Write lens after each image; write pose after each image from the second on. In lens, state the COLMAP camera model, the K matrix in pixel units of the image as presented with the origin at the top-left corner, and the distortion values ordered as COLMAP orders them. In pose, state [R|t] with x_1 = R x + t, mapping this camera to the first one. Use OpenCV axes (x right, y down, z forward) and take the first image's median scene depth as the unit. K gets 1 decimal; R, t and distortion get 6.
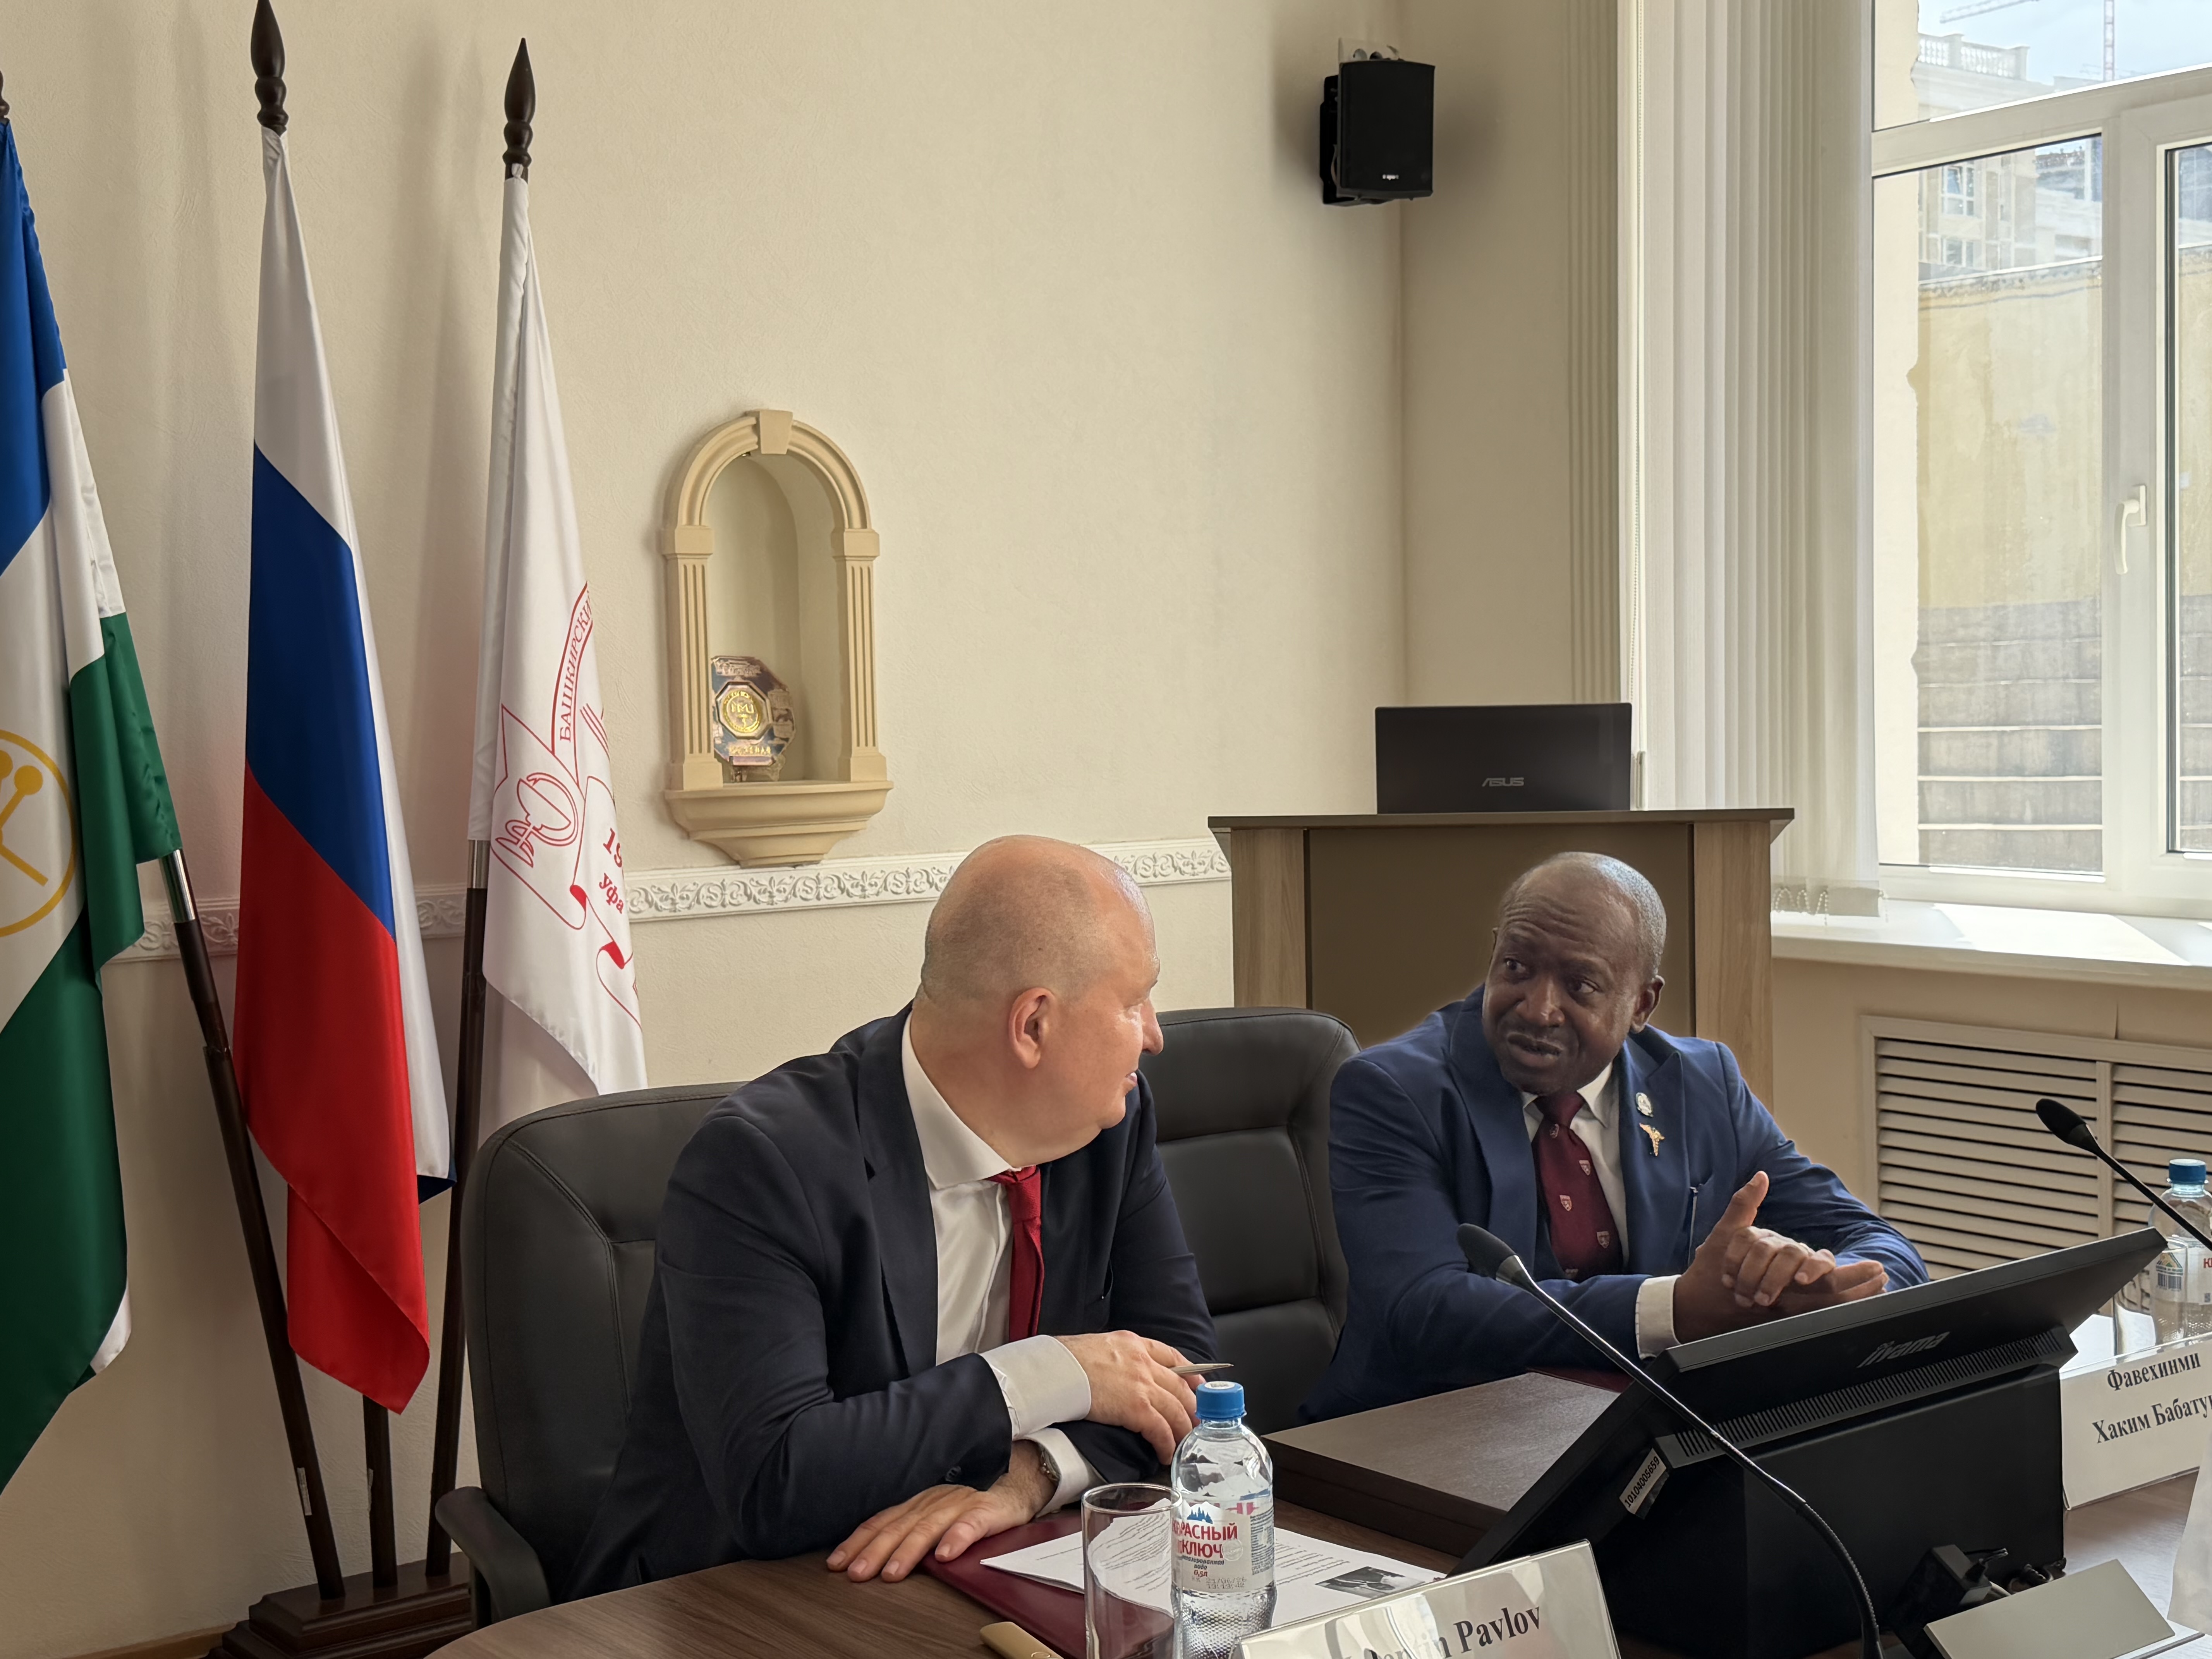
lens RADIAL K [[2818.3, 0, 1103.2], [0, 2818.3, 853.0], [0, 0, 1]] dist [0.113372, 0.000000]
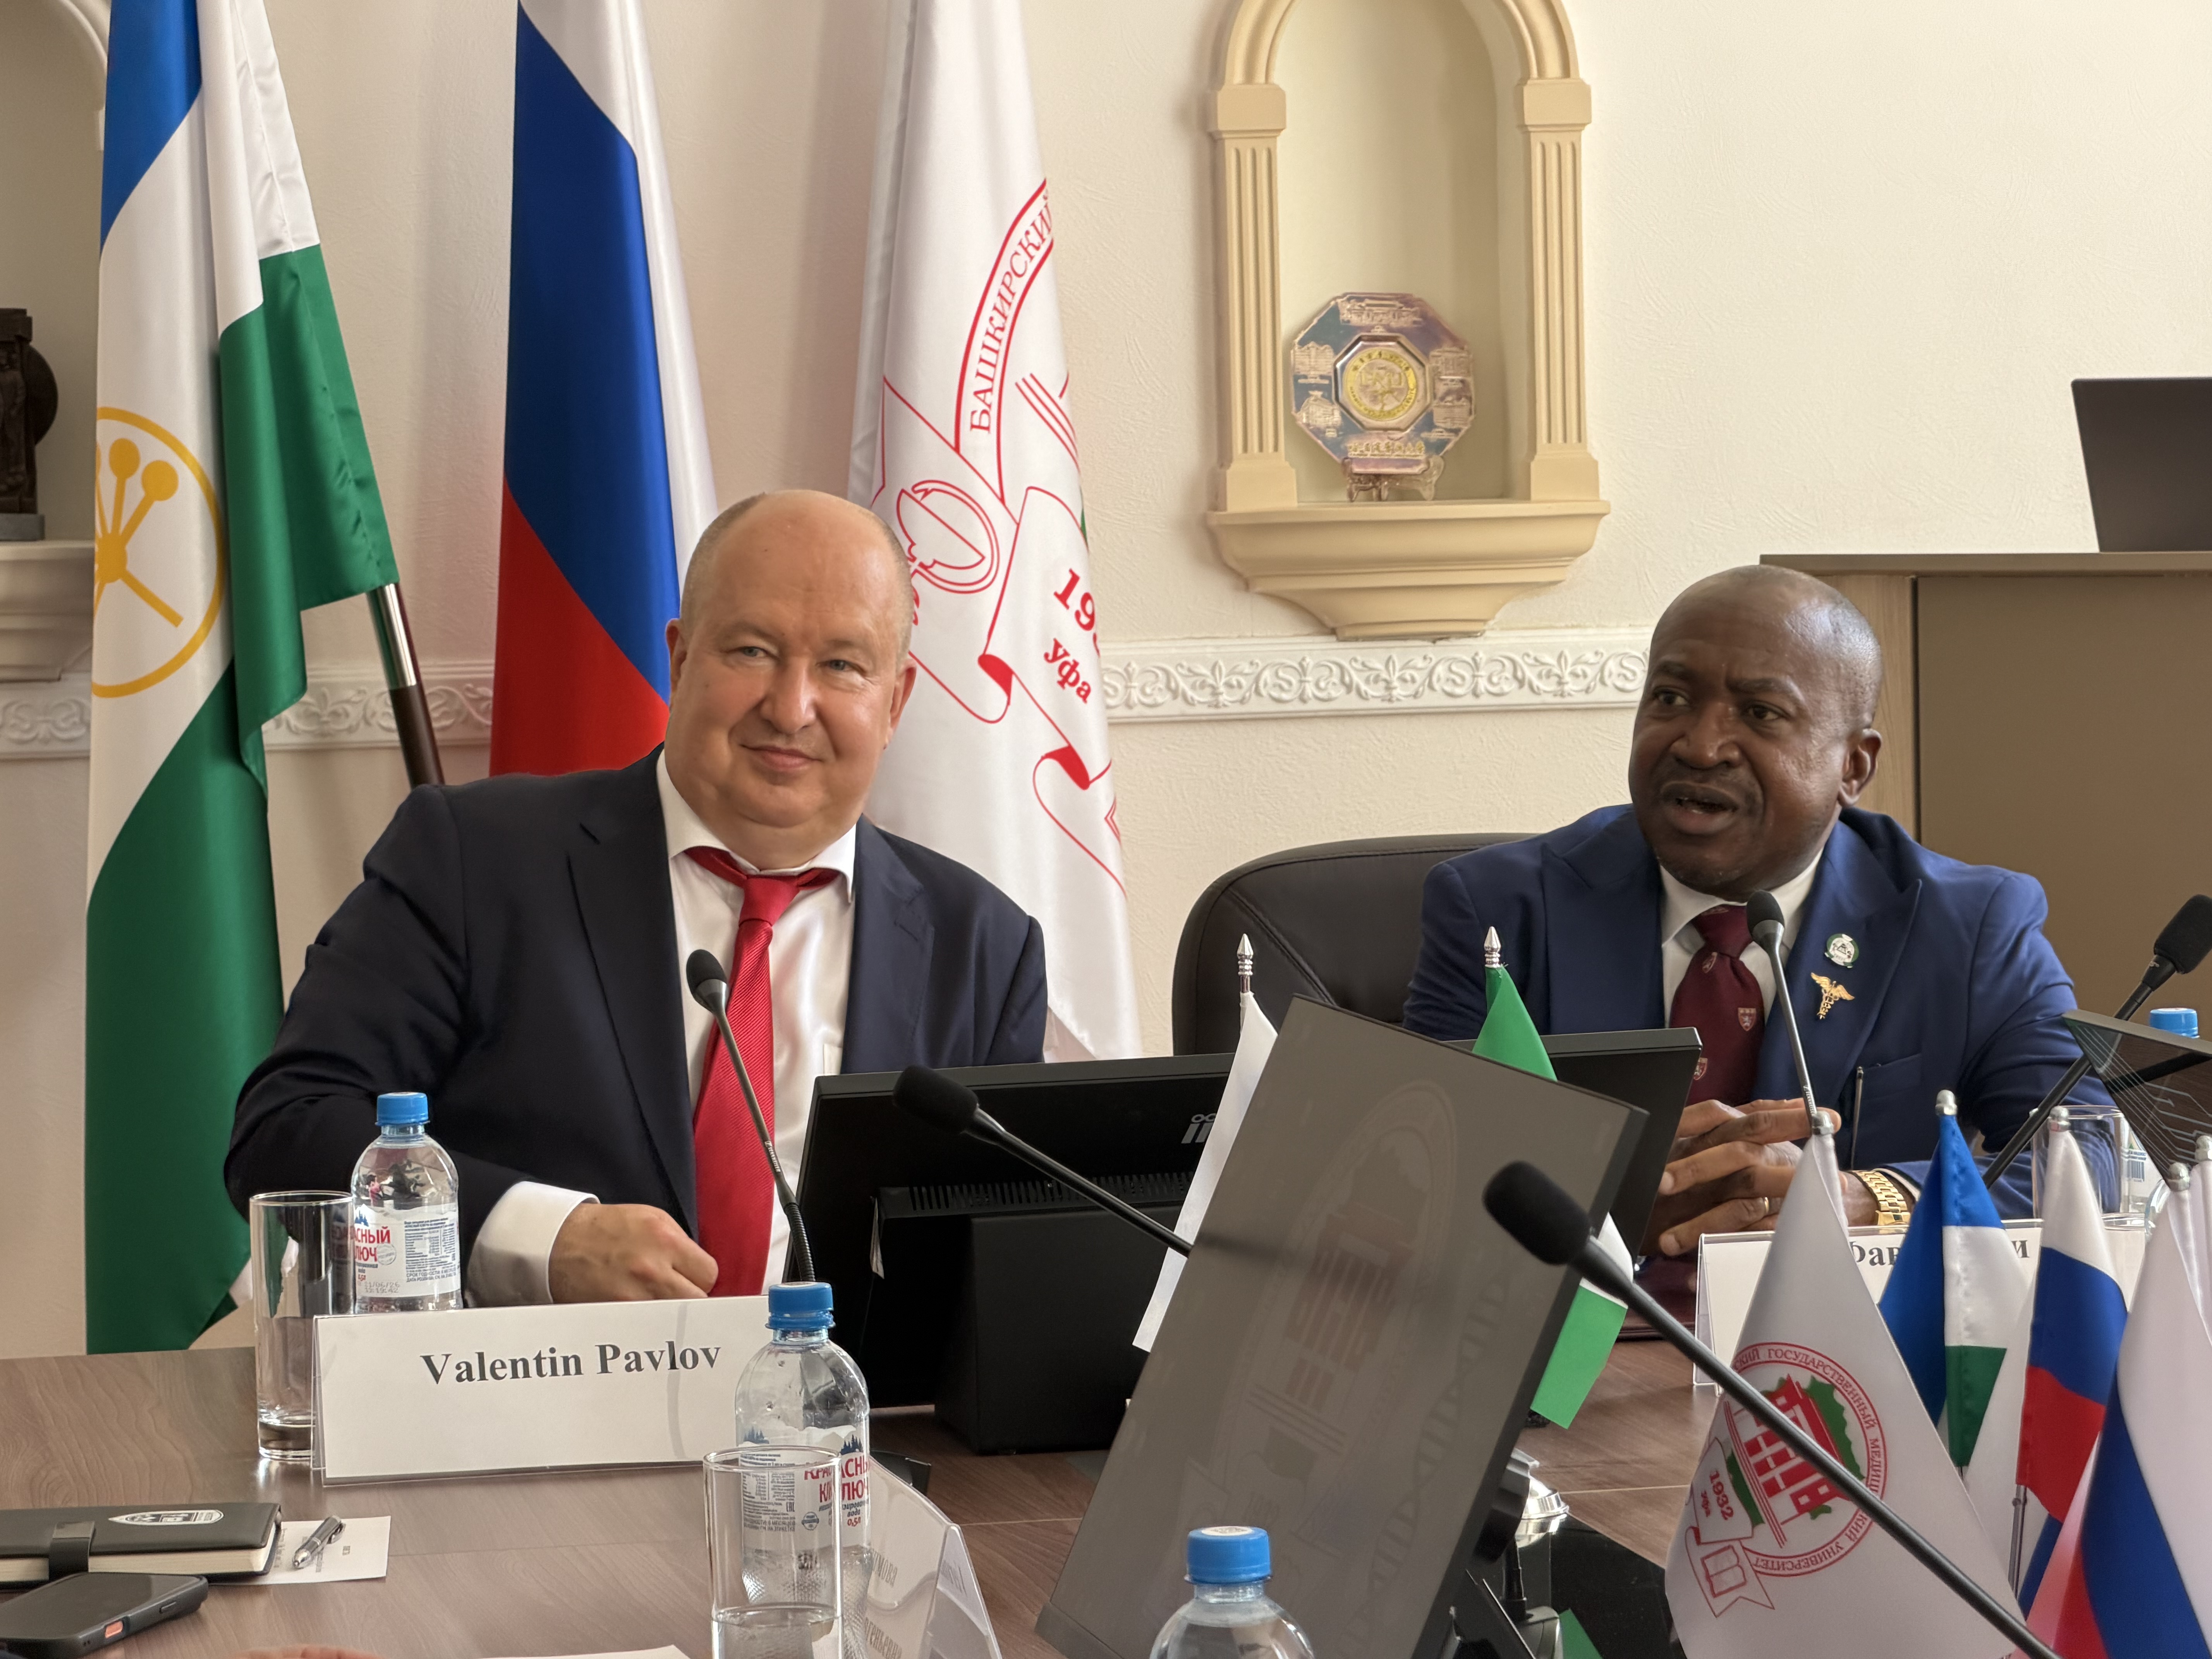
lens RADIAL K [[7017.3, 0, 1102.2], [0, 7017.3, 925.5], [0, 0, 1]] dist [0.181797, 0.000000]
pose [[0.900289, 0.036115, -0.433793, 0.535511], [-0.023602, 0.999136, 0.034199, 0.017757], [0.434653, -0.020550, 0.900363, -0.437266]]
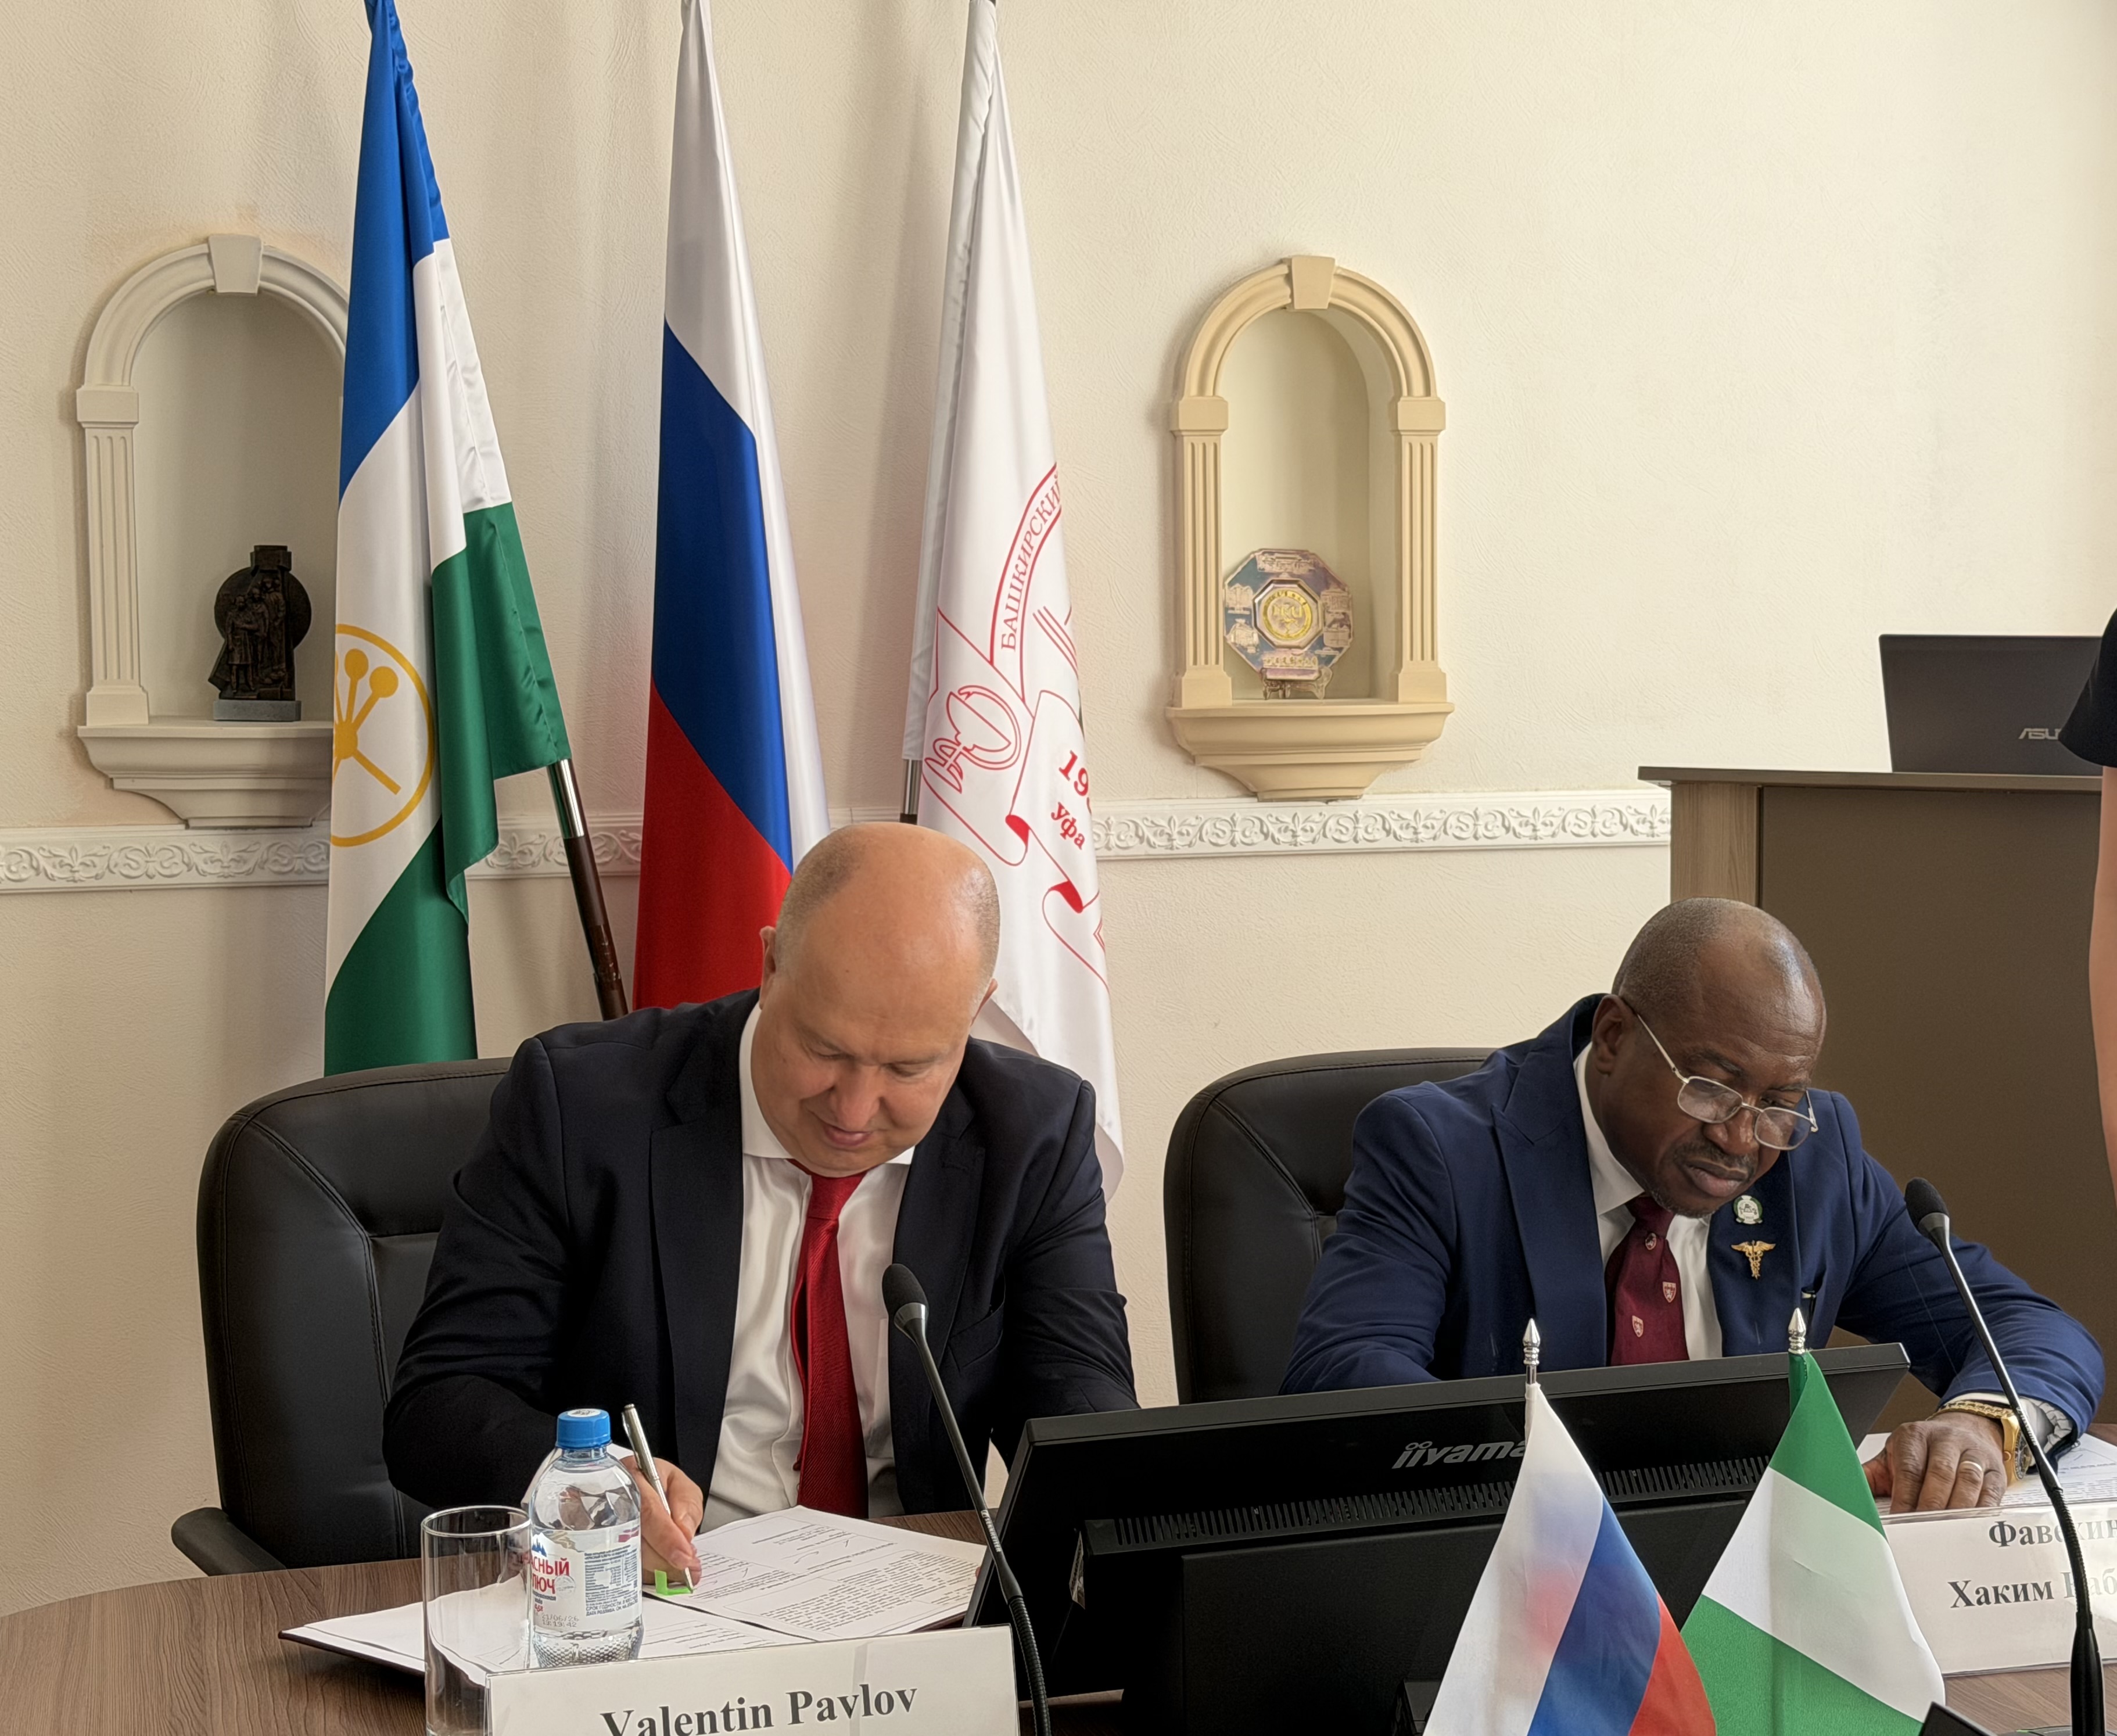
lens RADIAL K [[3573.5, 0, 1196.8], [0, 3573.5, 908.8], [0, 0, 1]] dist [0.136977, 0.000000]
pose [[0.930439, 0.052781, -0.362625, 0.268424], [-0.036332, 0.997984, 0.052037, -0.019189], [0.364640, -0.035242, 0.930481, -0.009777]]
